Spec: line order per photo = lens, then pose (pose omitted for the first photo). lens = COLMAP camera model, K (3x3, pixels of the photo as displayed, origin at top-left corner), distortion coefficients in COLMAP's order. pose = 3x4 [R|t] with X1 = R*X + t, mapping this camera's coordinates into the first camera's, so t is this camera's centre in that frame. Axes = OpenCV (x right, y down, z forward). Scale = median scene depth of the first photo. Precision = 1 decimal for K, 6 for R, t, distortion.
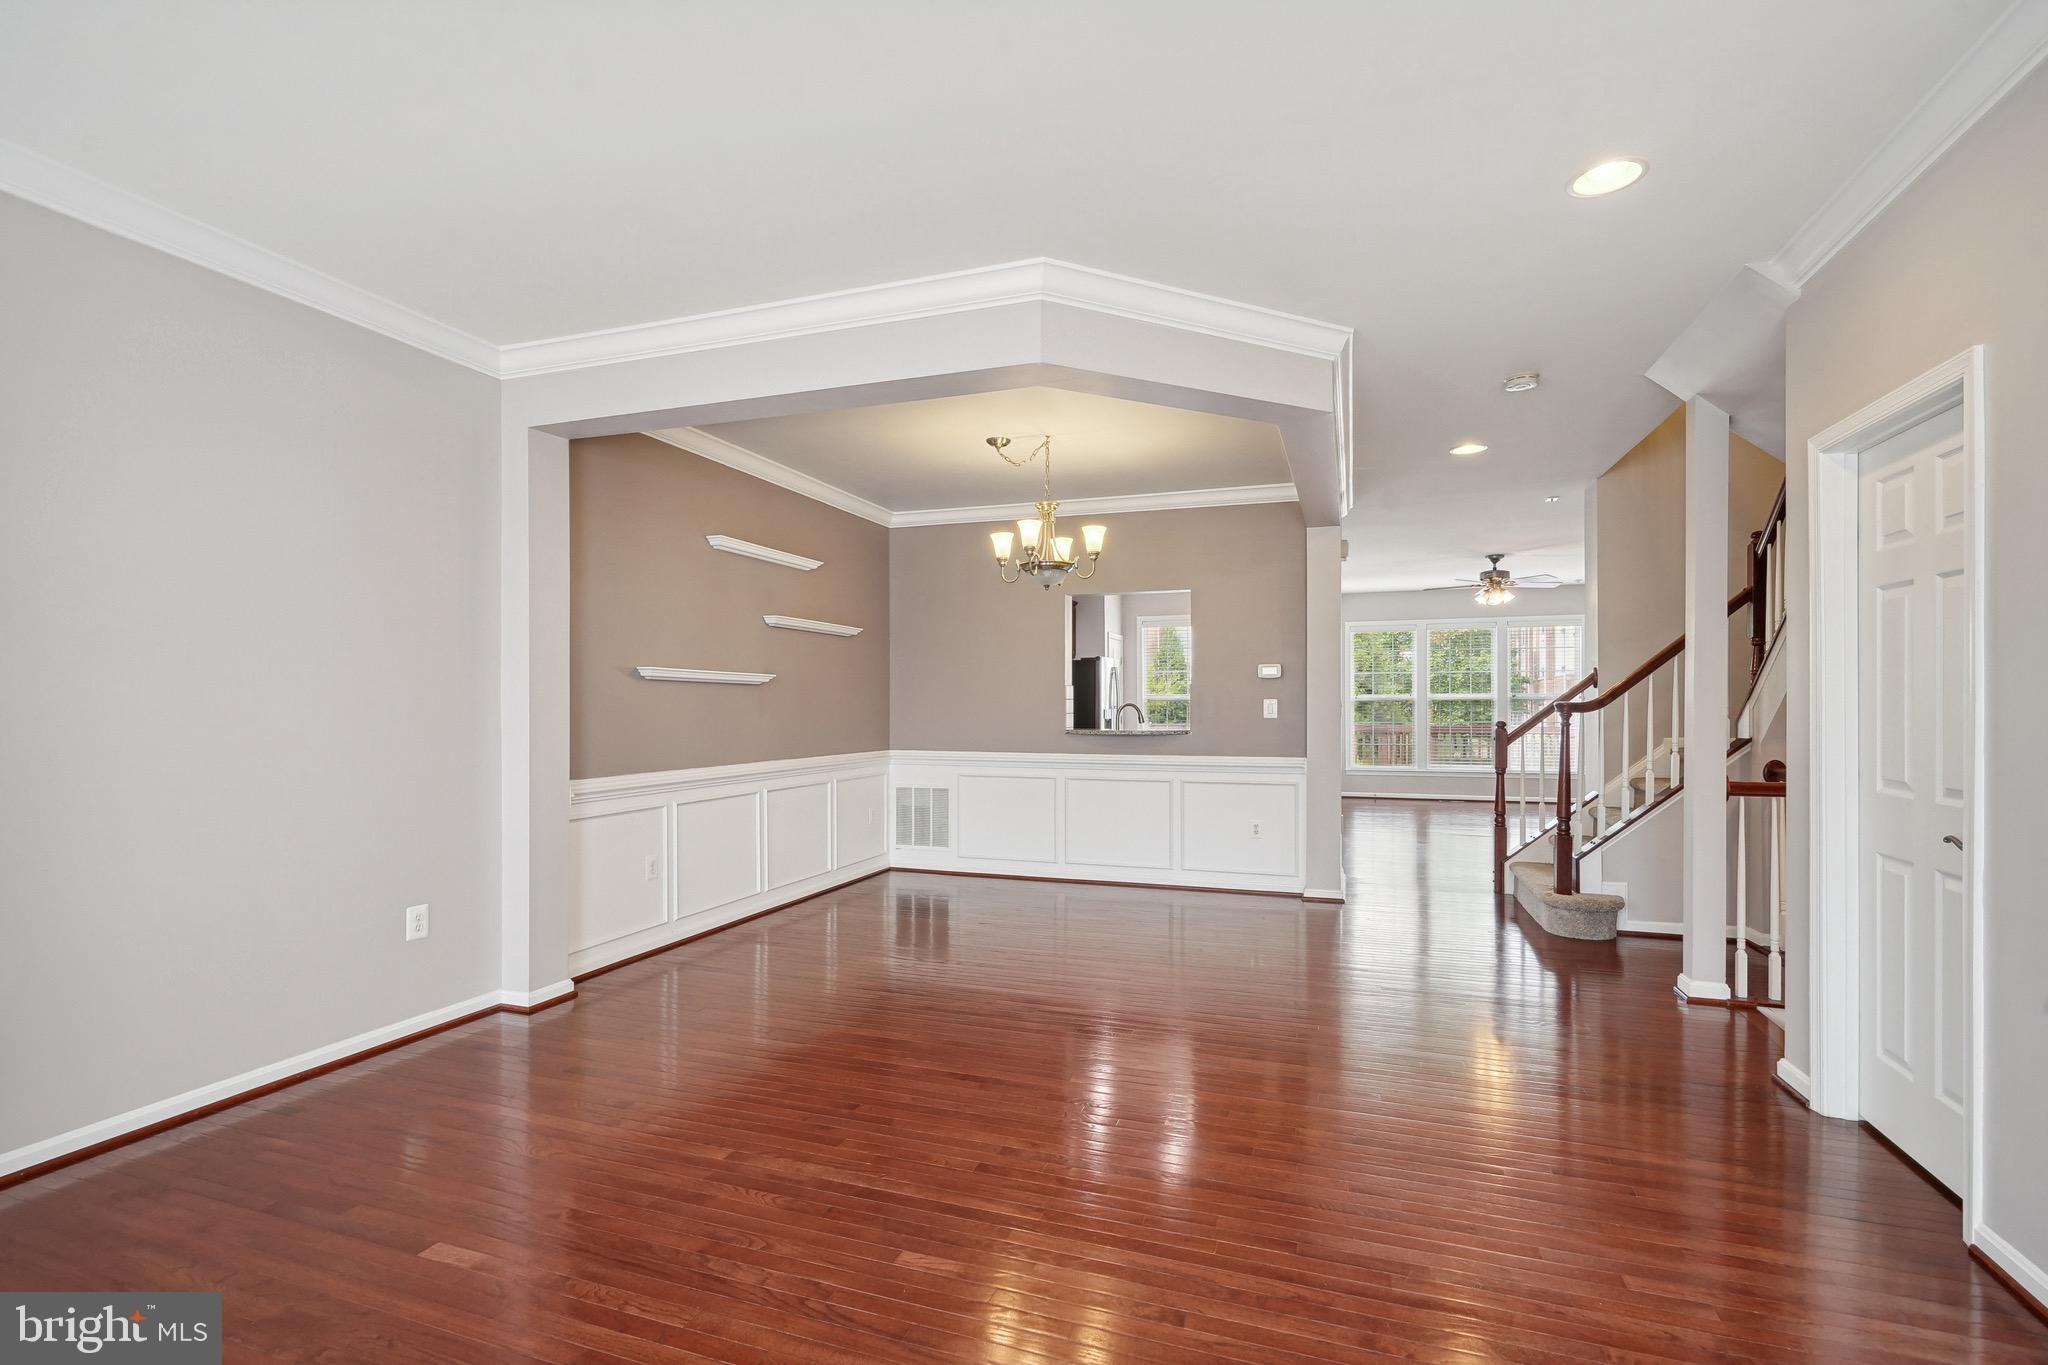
lens RADIAL K [[953.1, 0, 1016.6], [0, 953.1, 695.5], [0, 0, 1]] dist [-0.001131, 0.000337]
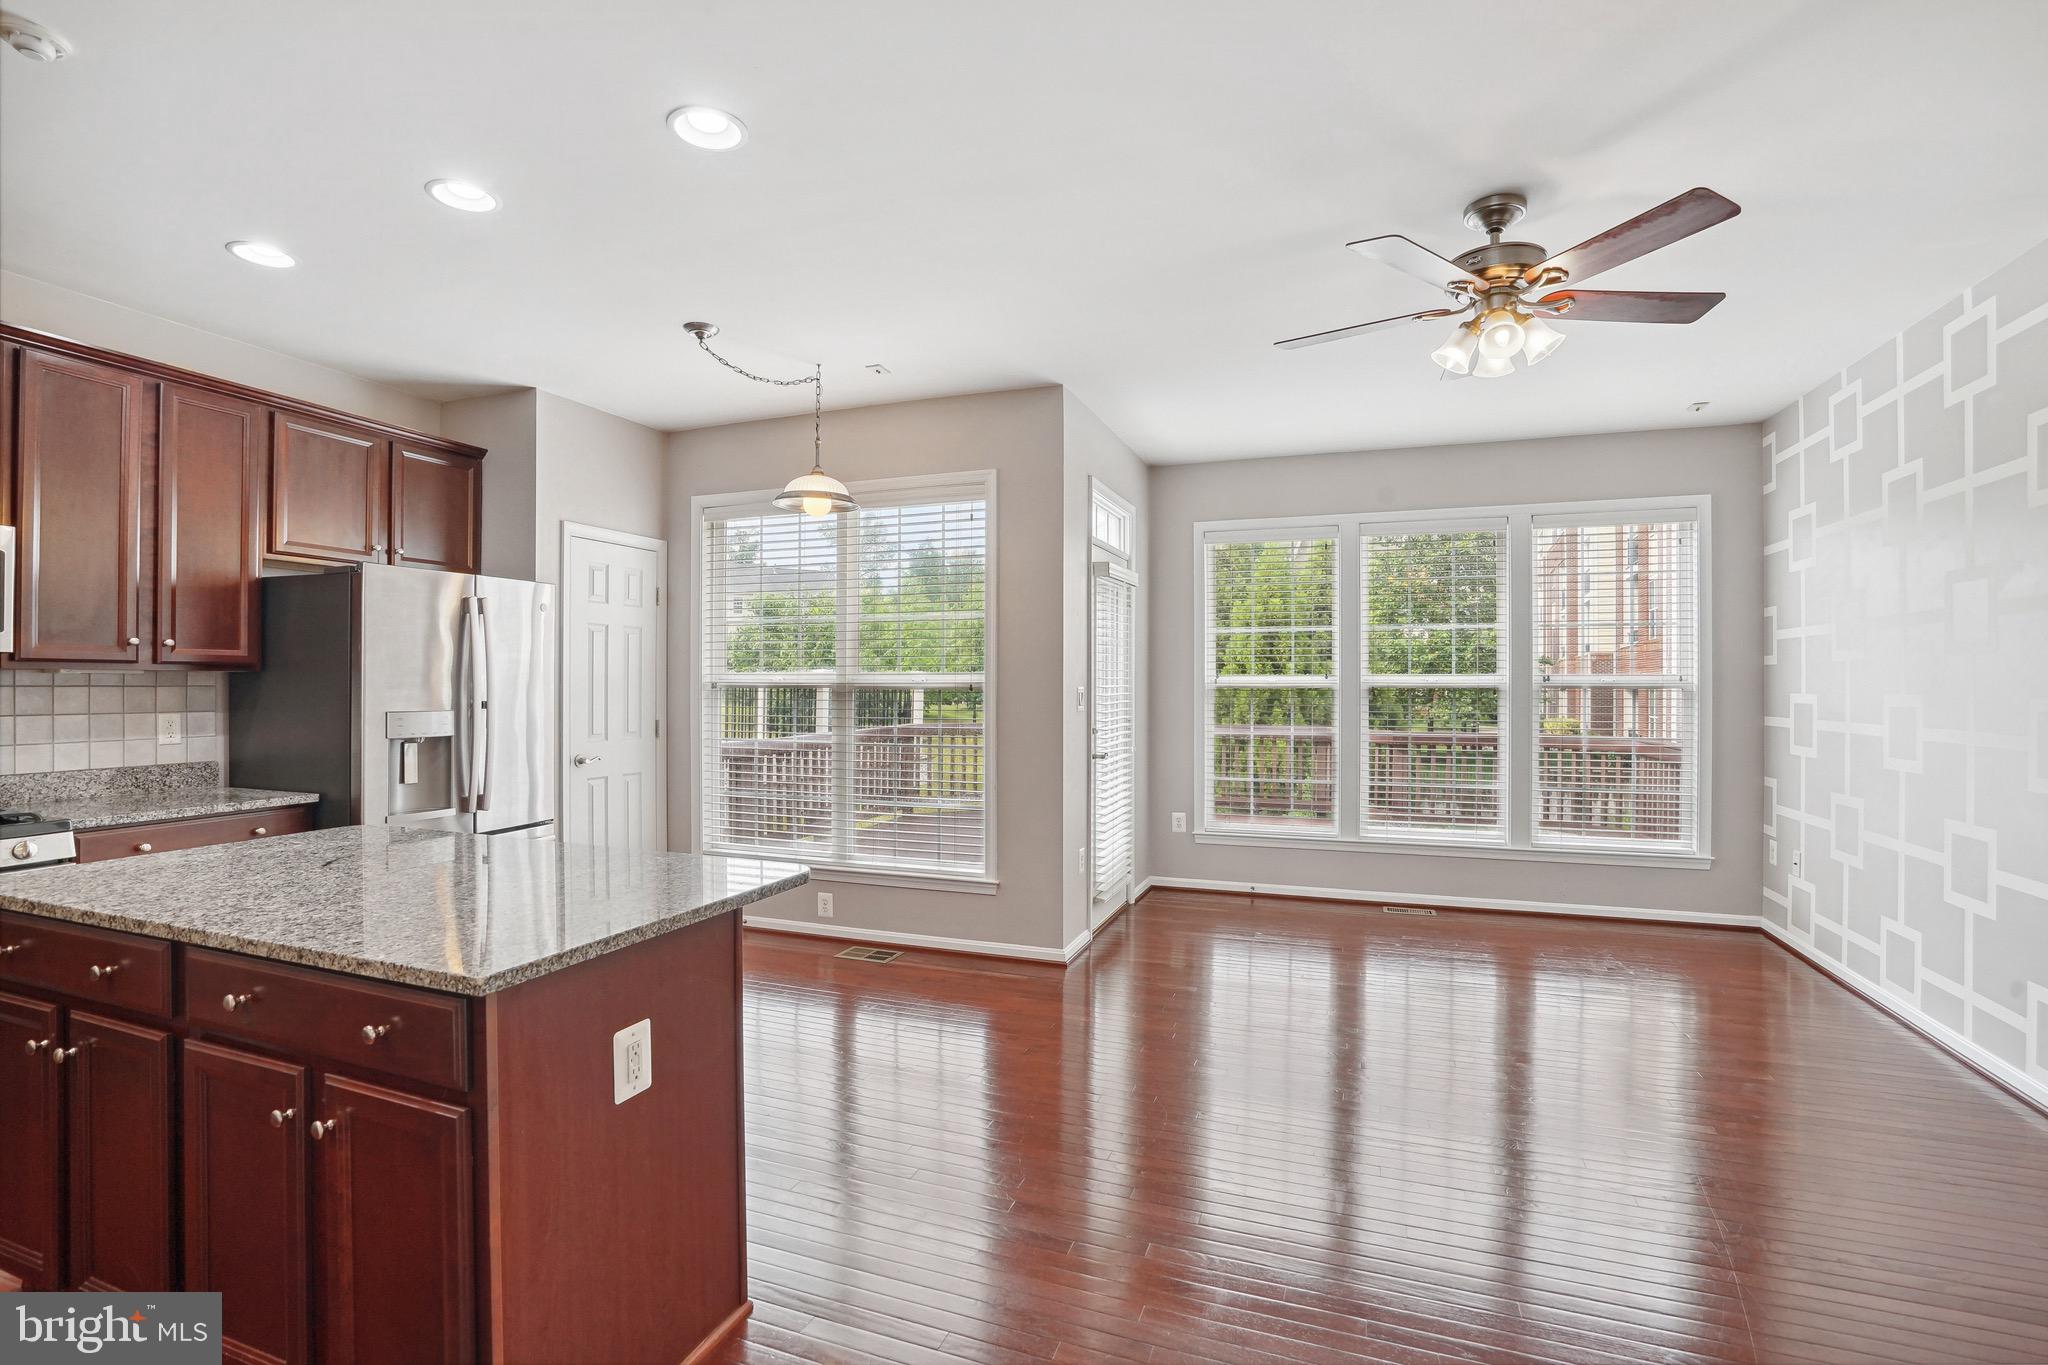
lens RADIAL K [[953.1, 0, 1011.6], [0, 953.1, 671.4], [0, 0, 1]] dist [-0.001131, 0.000337]
pose [[0.999771, -0.004636, -0.020888, 0.275277], [0.004488, 0.999965, -0.007119, -0.000111], [0.020920, 0.007023, 0.999756, 0.541078]]
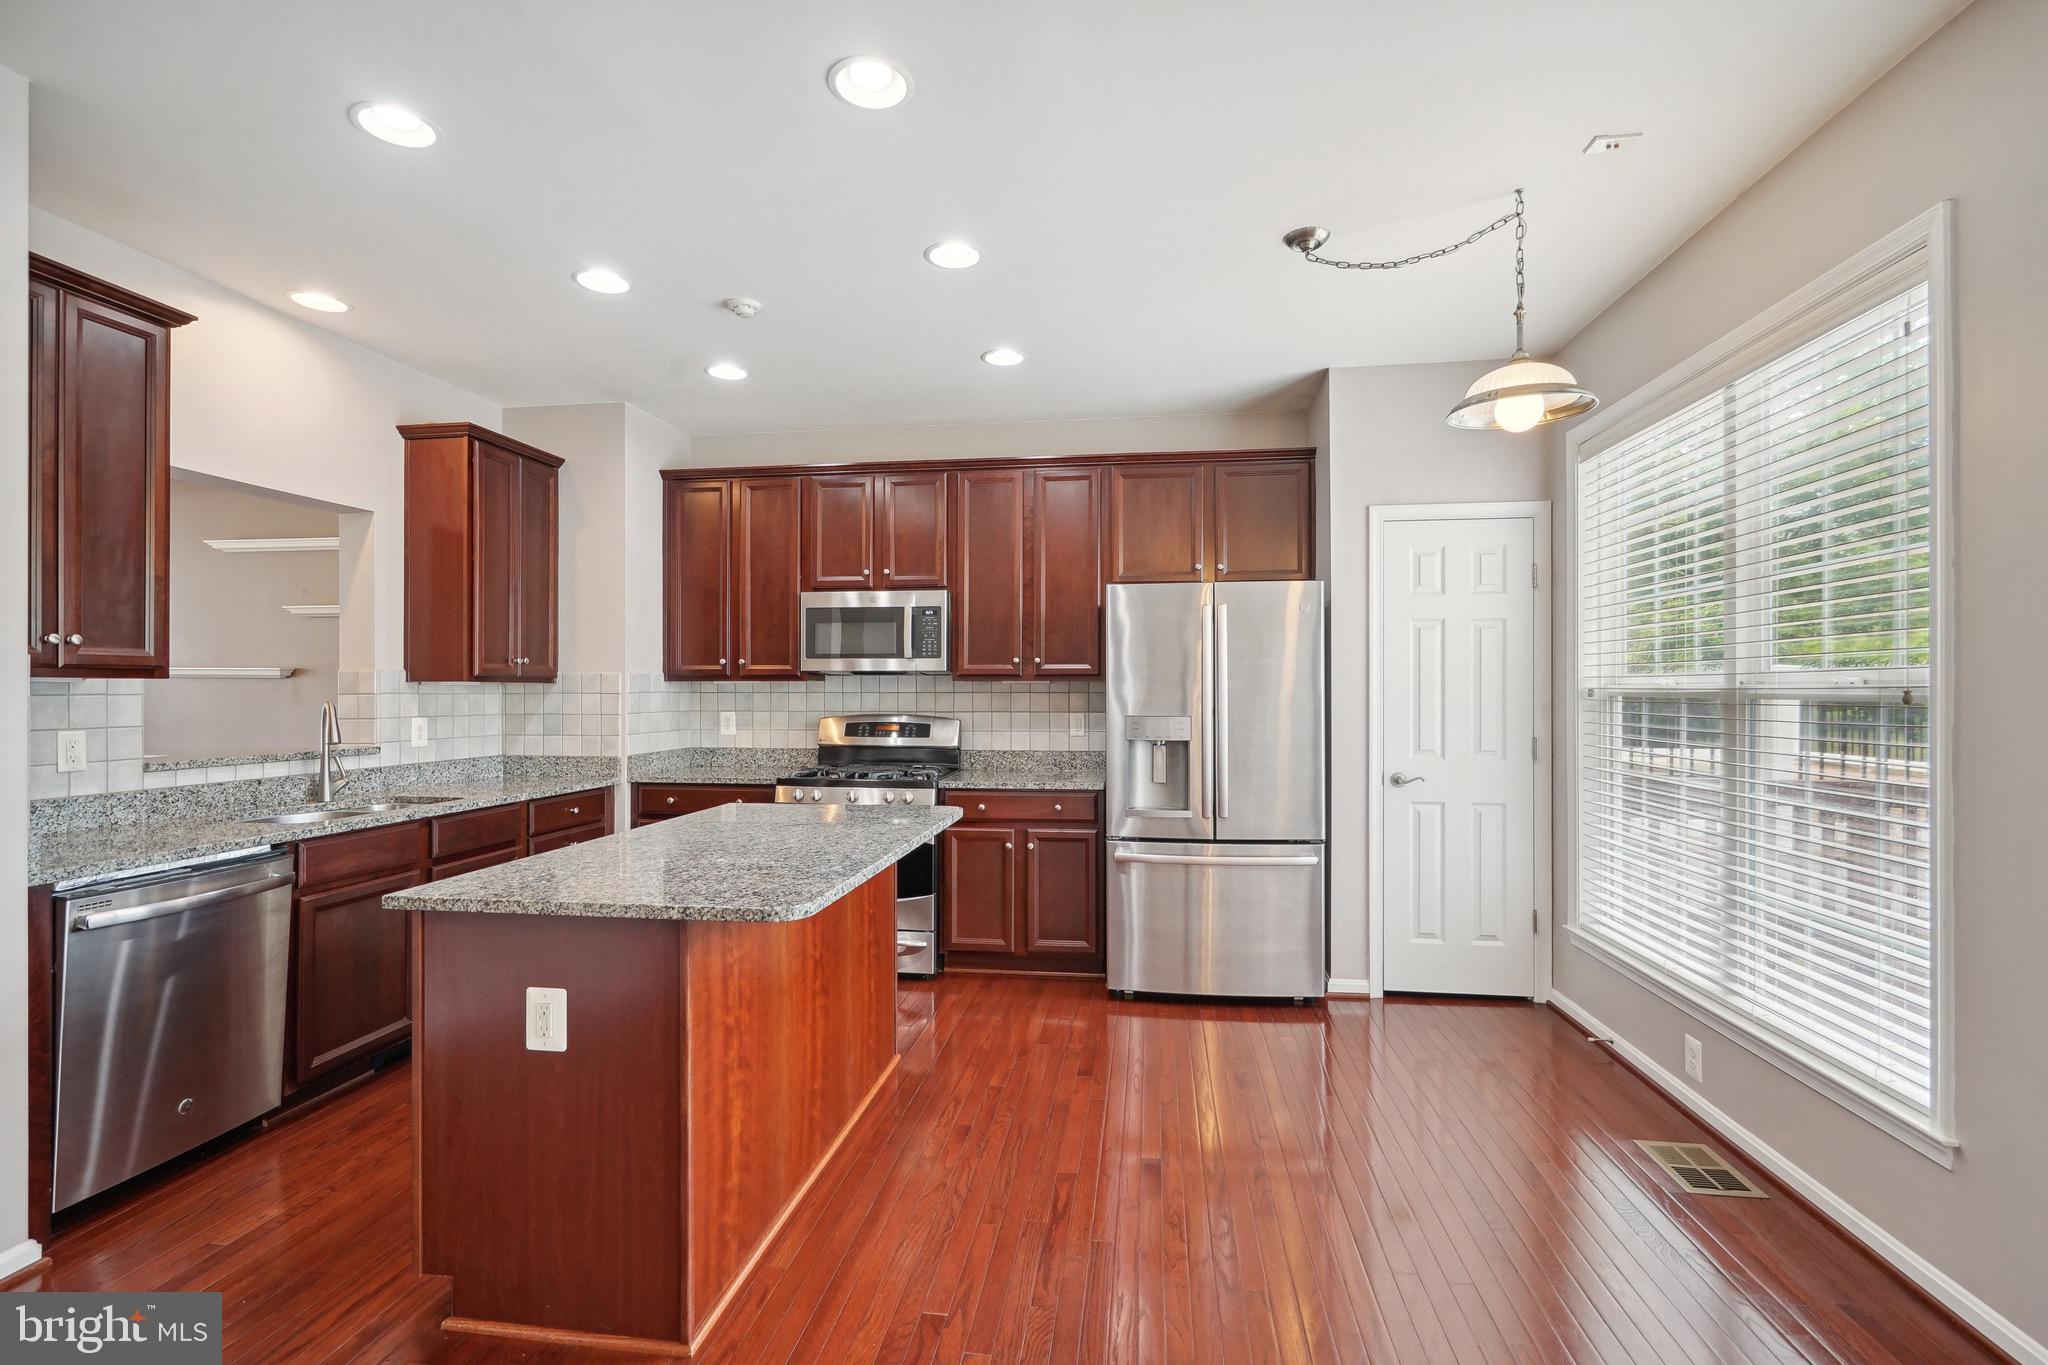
lens RADIAL K [[953.1, 0, 1028.4], [0, 953.1, 689.7], [0, 0, 1]] dist [-0.001131, 0.000337]
pose [[0.210512, -0.007558, -0.977562, 0.506560], [0.004208, 0.999968, -0.006825, 0.005203], [0.977582, -0.002677, 0.210537, 0.917789]]
